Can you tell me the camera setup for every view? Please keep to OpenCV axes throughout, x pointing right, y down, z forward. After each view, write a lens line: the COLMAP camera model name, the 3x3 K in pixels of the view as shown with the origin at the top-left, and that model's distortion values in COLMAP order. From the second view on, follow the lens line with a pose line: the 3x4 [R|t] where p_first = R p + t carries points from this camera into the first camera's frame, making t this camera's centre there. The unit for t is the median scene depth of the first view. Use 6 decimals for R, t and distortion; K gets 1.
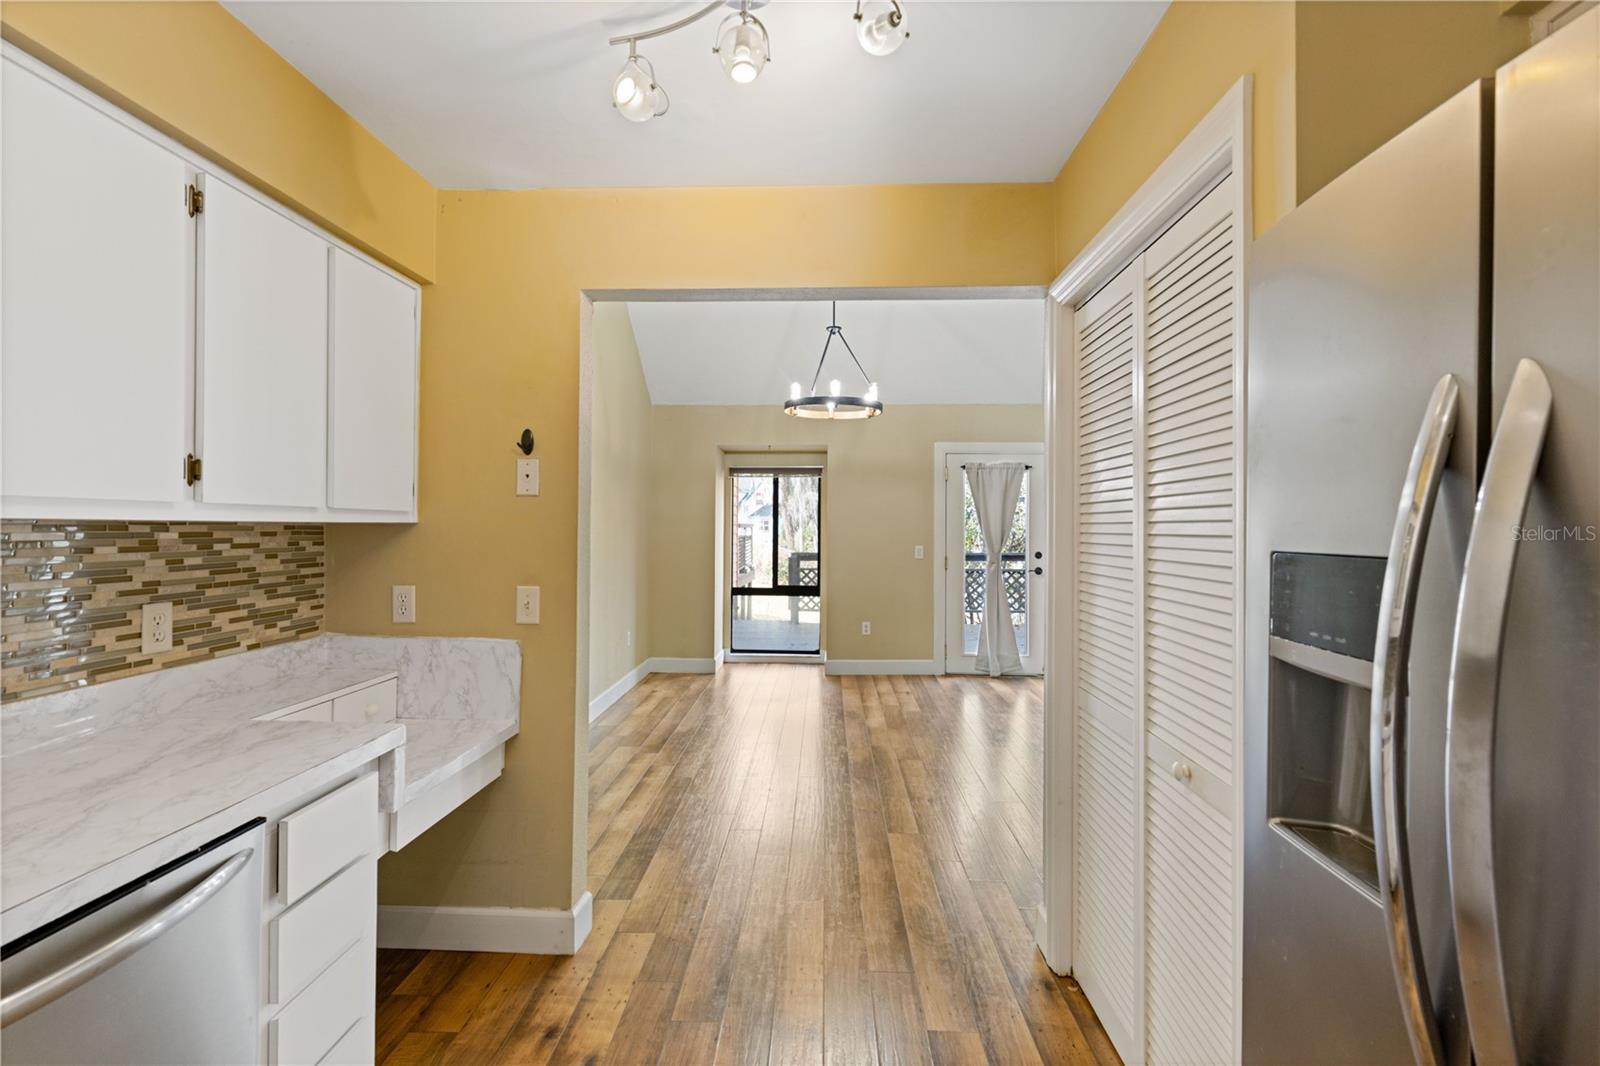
lens RADIAL K [[726.0, 0, 796.0], [0, 726.0, 530.2], [0, 0, 1]] dist [0.004964, -0.000854]
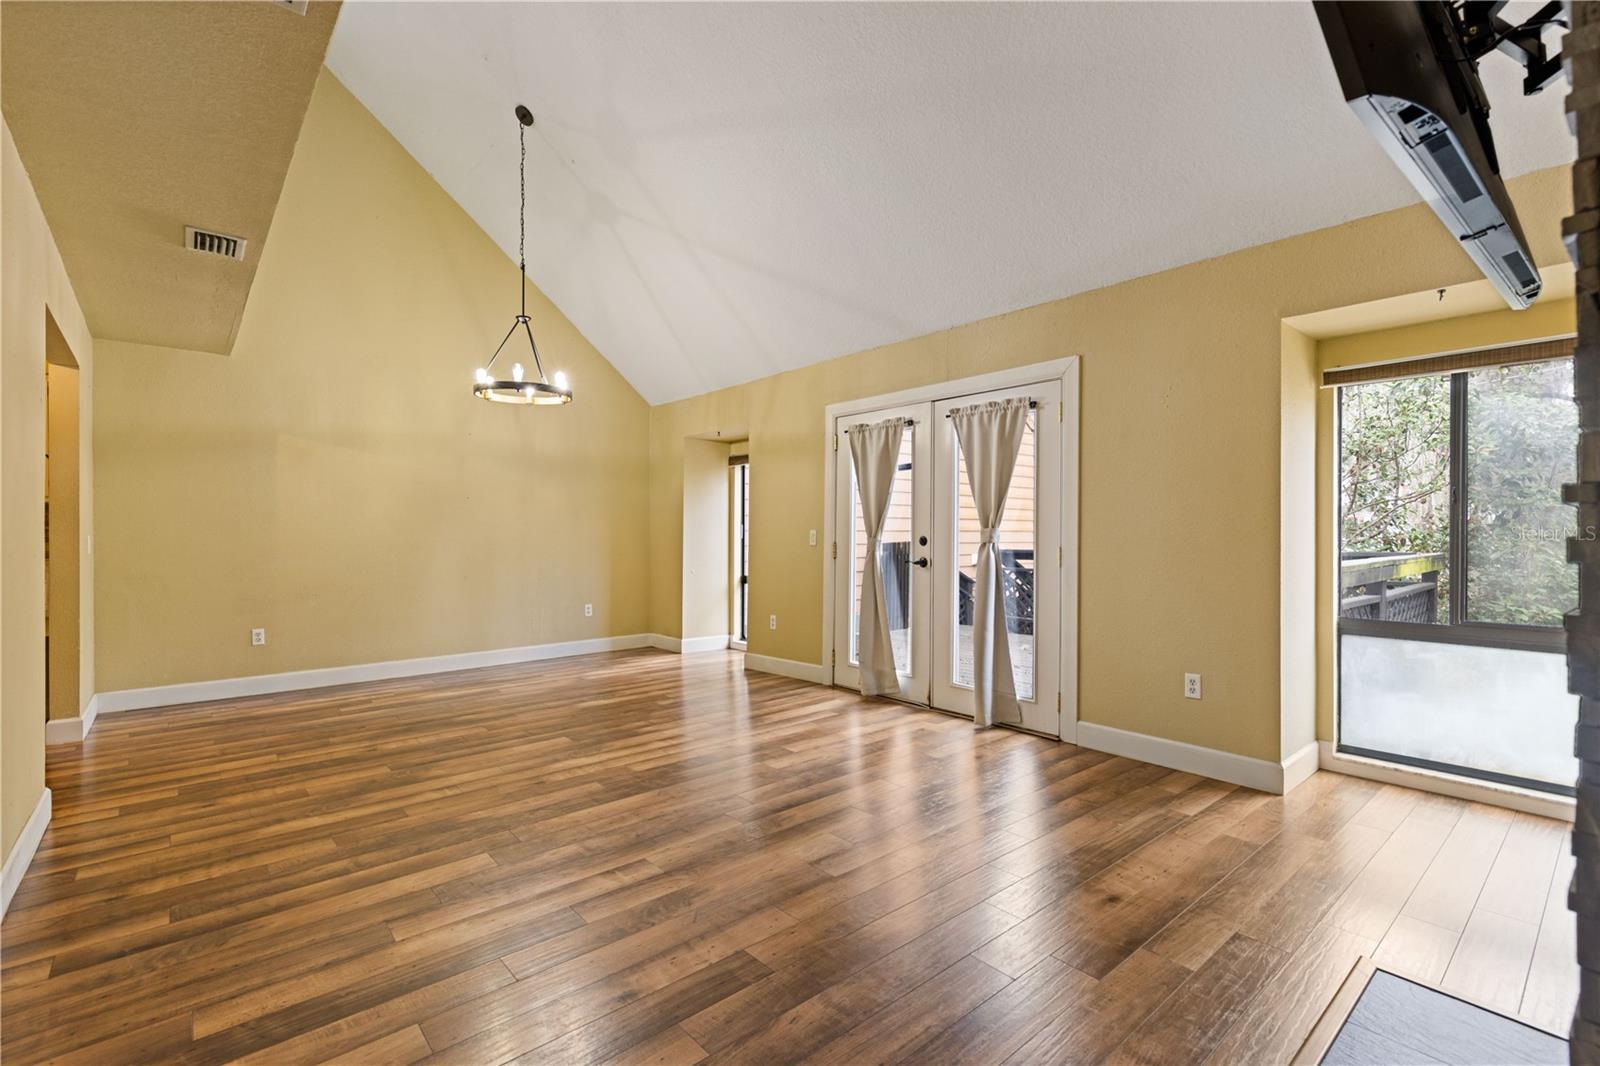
lens RADIAL K [[726.0, 0, 796.1], [0, 726.0, 535.7], [0, 0, 1]] dist [0.004964, -0.000854]
pose [[0.672532, -0.004946, -0.740051, 3.112286], [0.001581, 0.999985, -0.005247, 0.128127], [0.740066, 0.002359, 0.672530, 1.648310]]
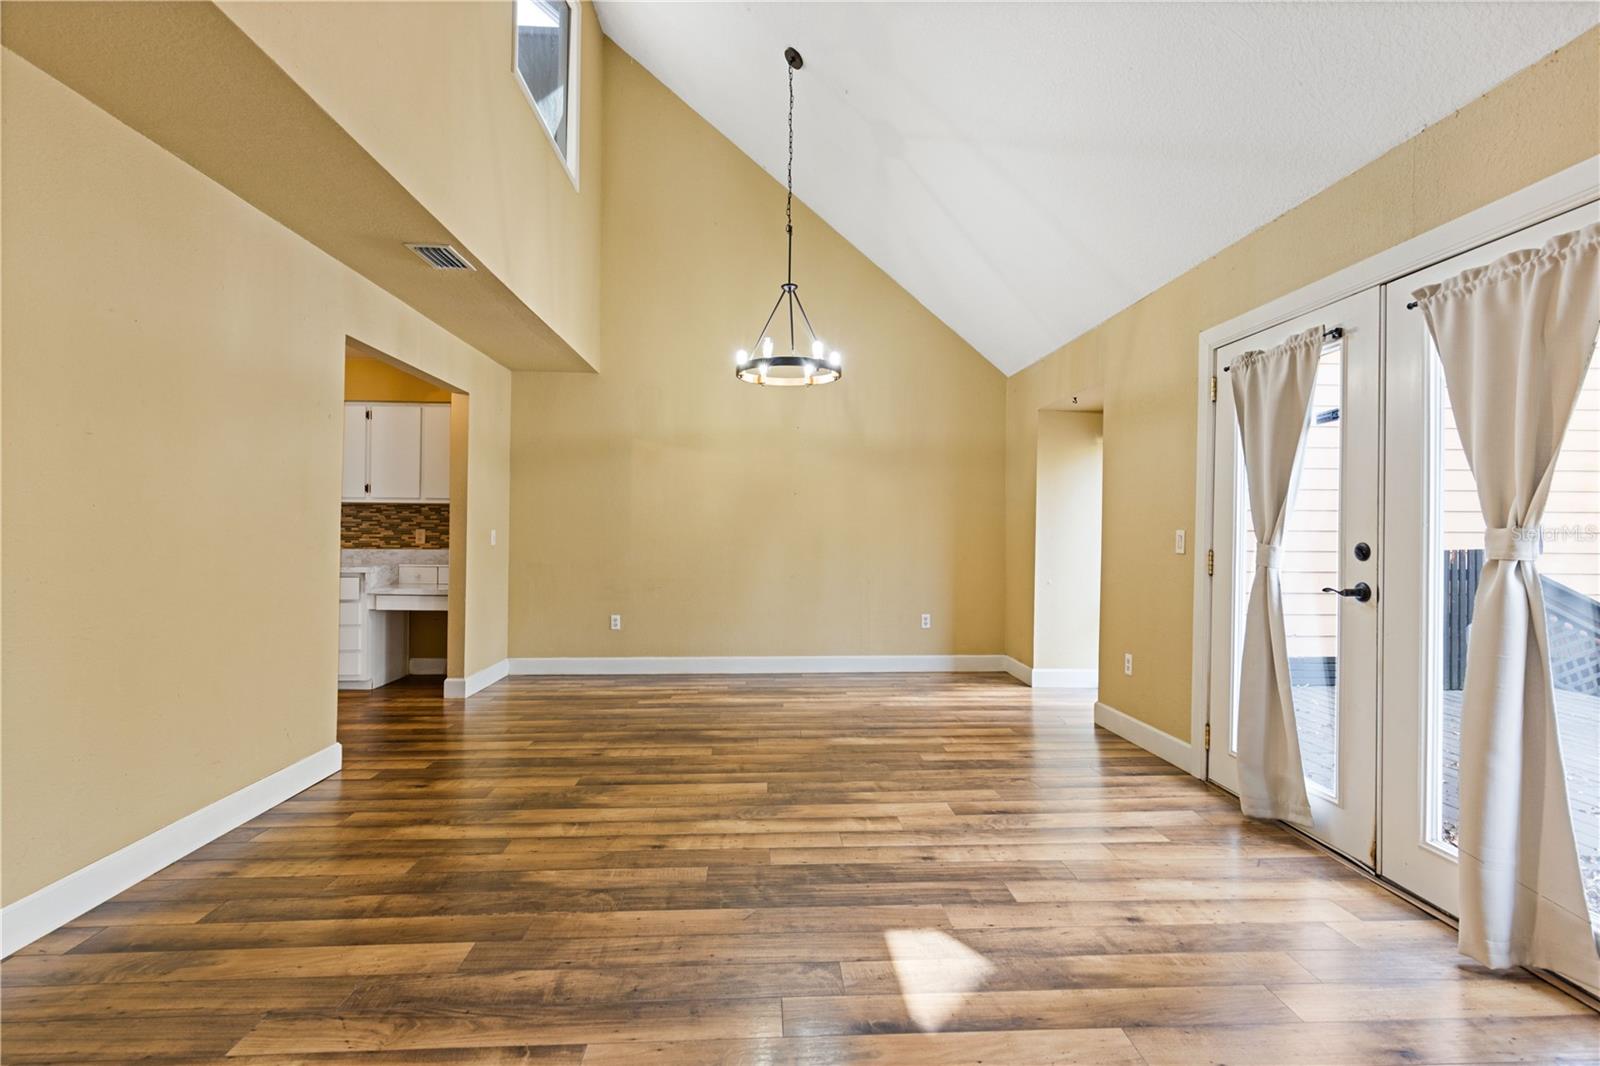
lens RADIAL K [[726.0, 0, 790.2], [0, 726.0, 521.1], [0, 0, 1]] dist [0.004964, -0.000854]
pose [[0.072571, -0.018373, -0.997194, 2.757903], [-0.012900, 0.999729, -0.019359, 0.115646], [0.997280, 0.014269, 0.072314, 2.647477]]
